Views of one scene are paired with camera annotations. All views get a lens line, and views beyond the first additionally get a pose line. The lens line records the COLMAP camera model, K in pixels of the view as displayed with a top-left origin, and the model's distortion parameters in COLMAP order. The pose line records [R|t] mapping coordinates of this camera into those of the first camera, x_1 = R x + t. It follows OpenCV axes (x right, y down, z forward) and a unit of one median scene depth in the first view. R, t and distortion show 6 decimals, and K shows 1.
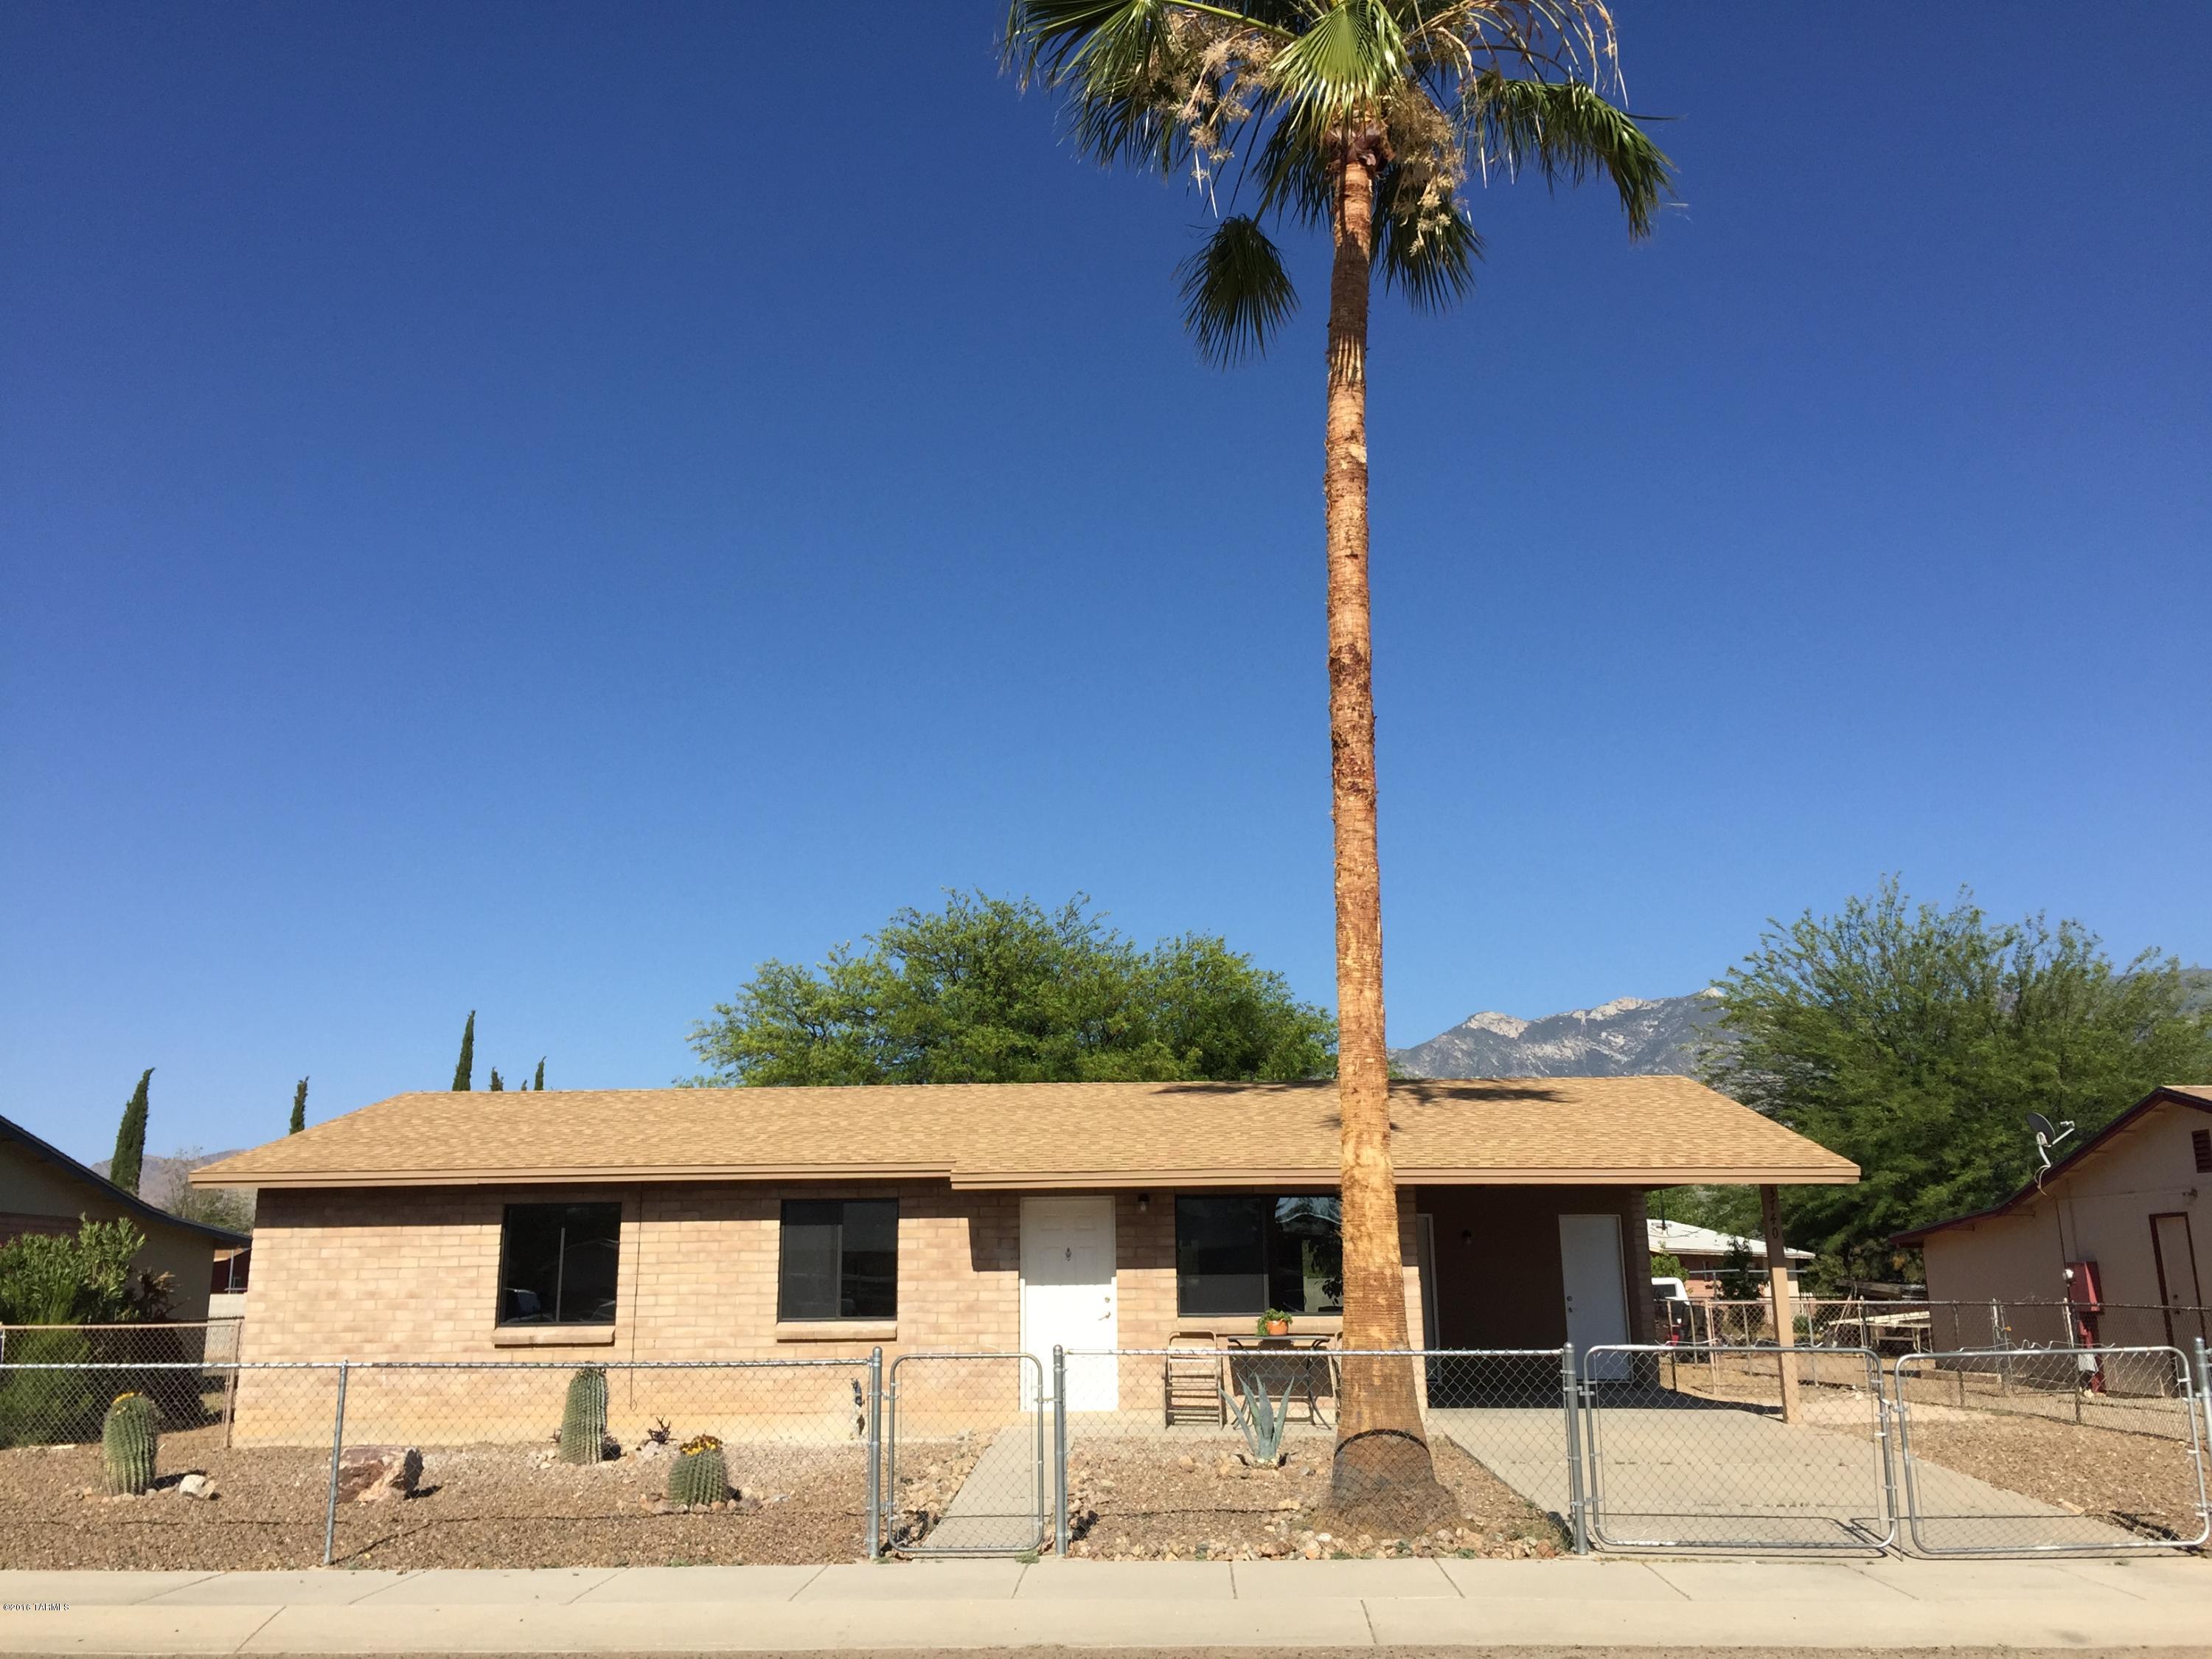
lens RADIAL K [[1905.9, 0, 1103.3], [0, 1905.9, 829.5], [0, 0, 1]] dist [0.014942, 0.004713]
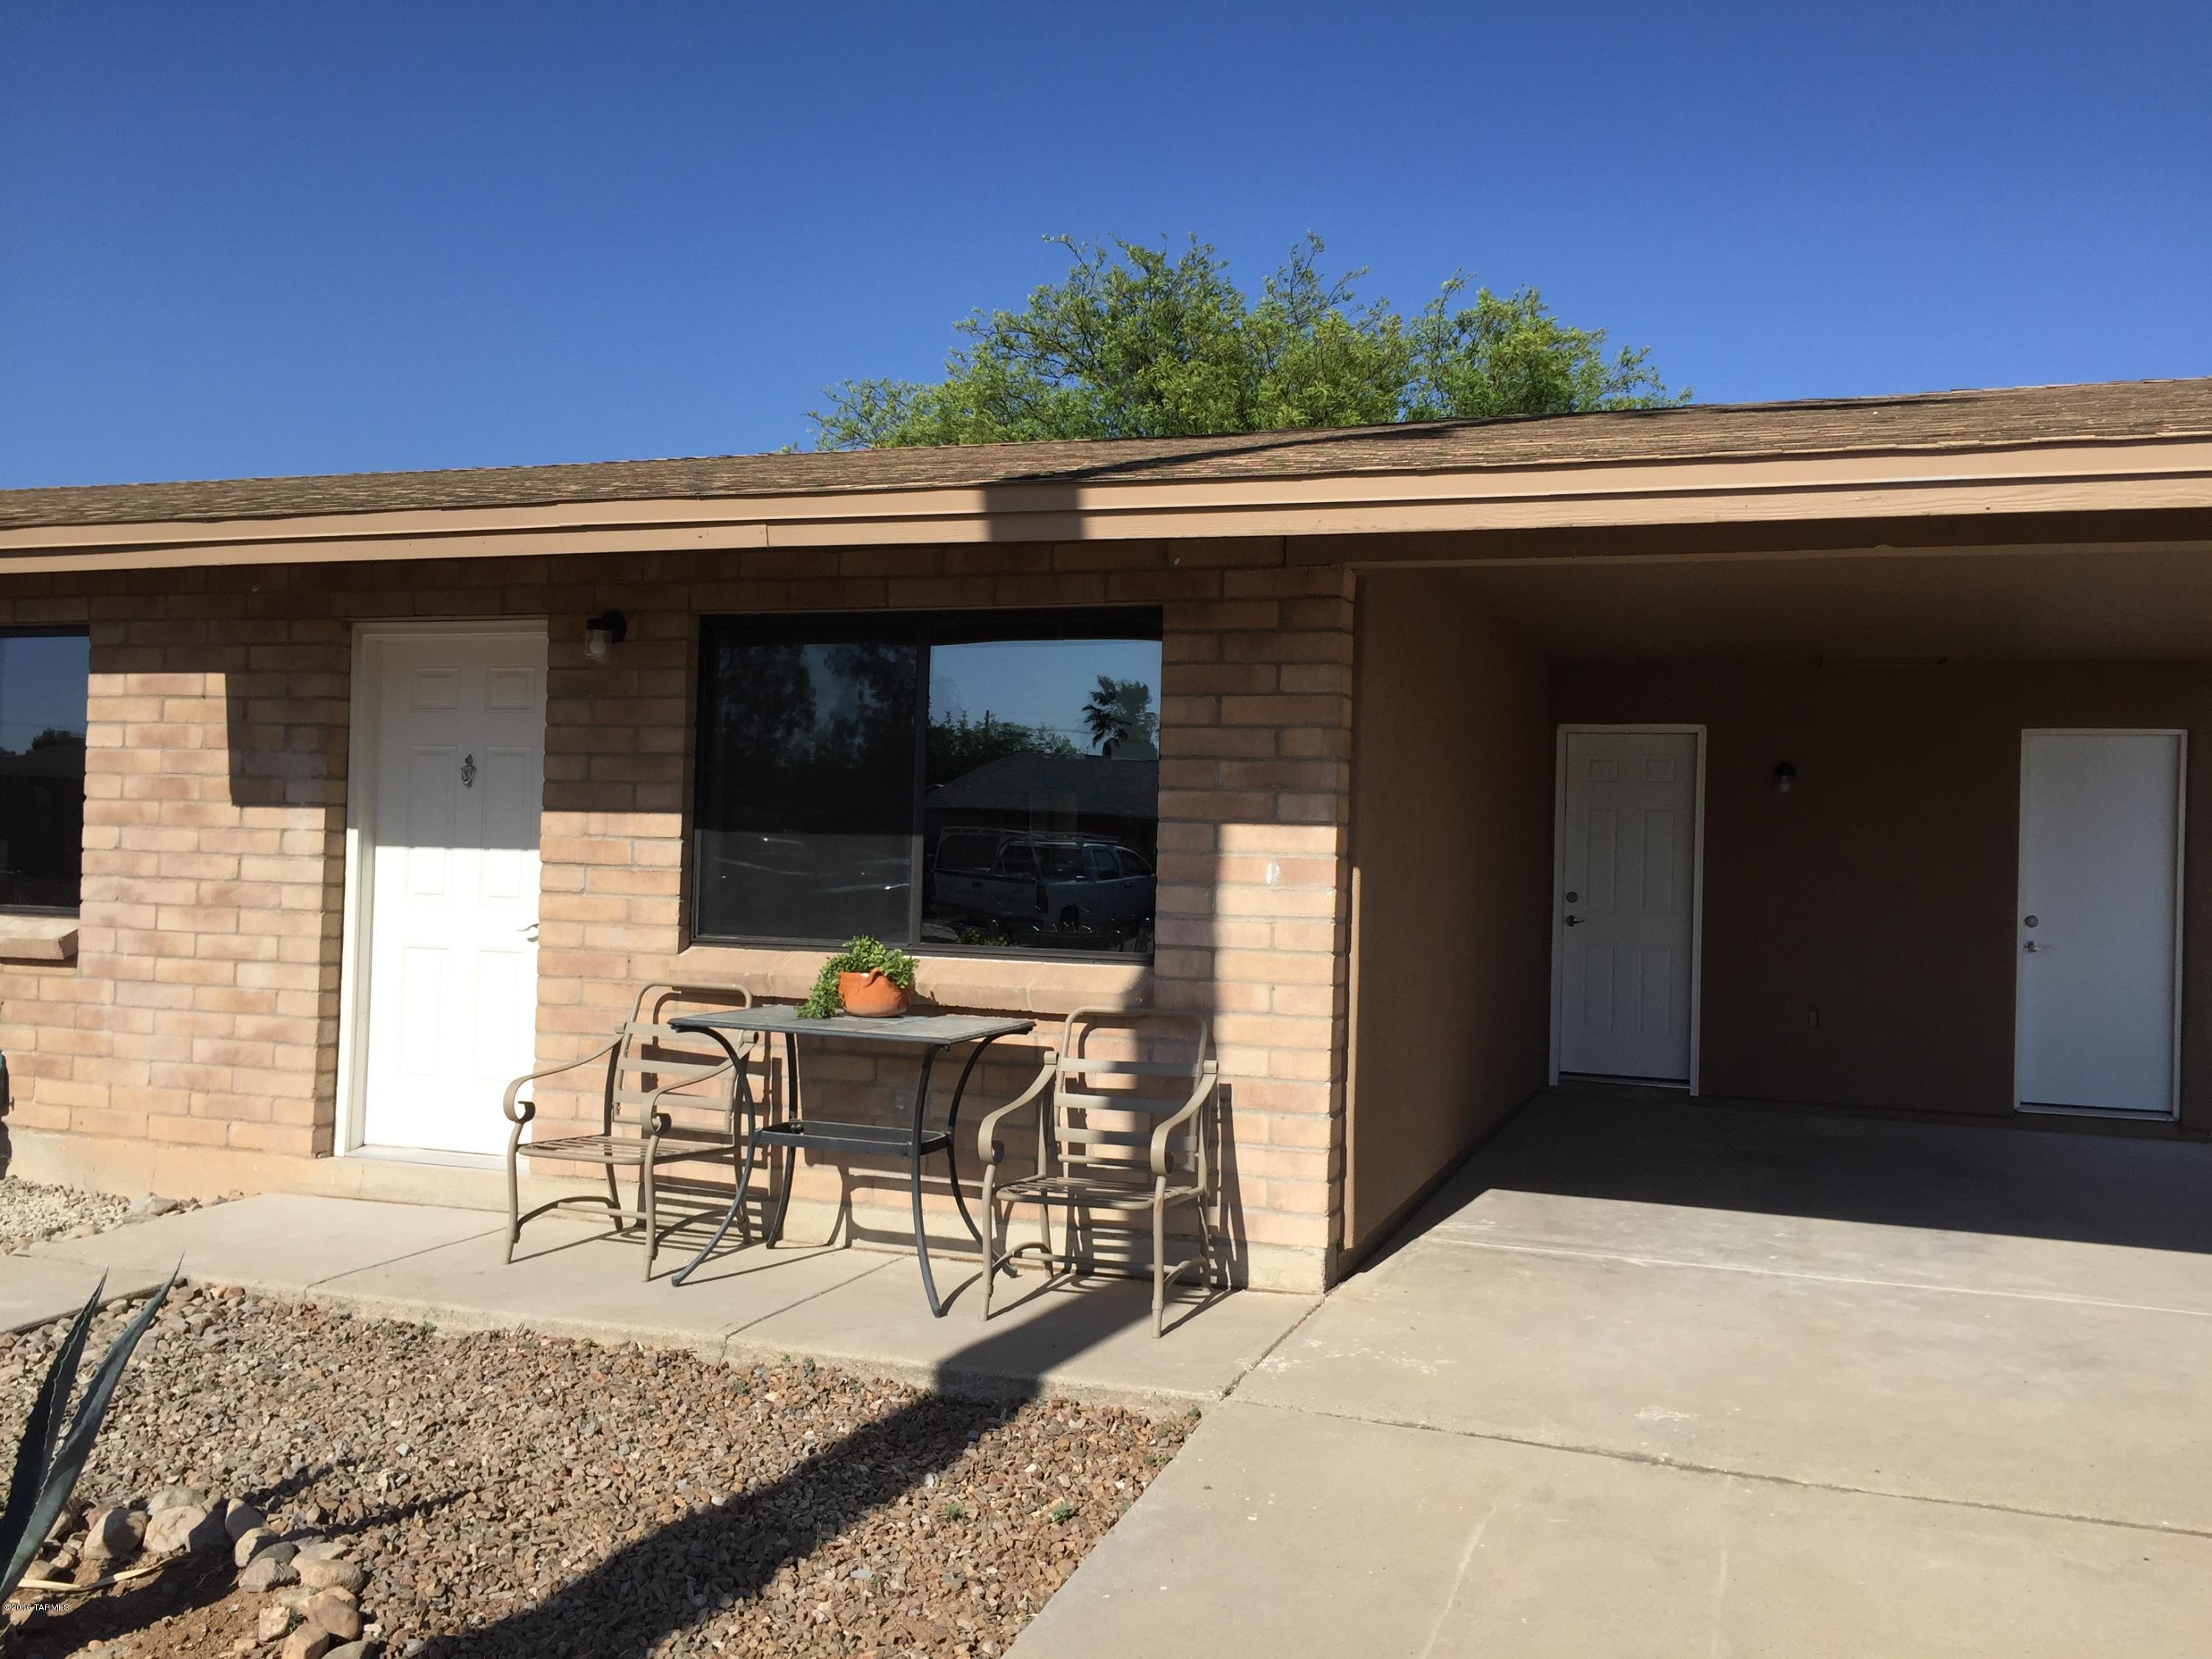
lens RADIAL K [[1905.9, 0, 1110.5], [0, 1905.9, 827.9], [0, 0, 1]] dist [0.014942, 0.004713]
pose [[0.953506, 0.030258, -0.299851, 0.222329], [0.037221, 0.975507, 0.216796, 0.157612], [0.299066, -0.217877, 0.929026, 0.688614]]
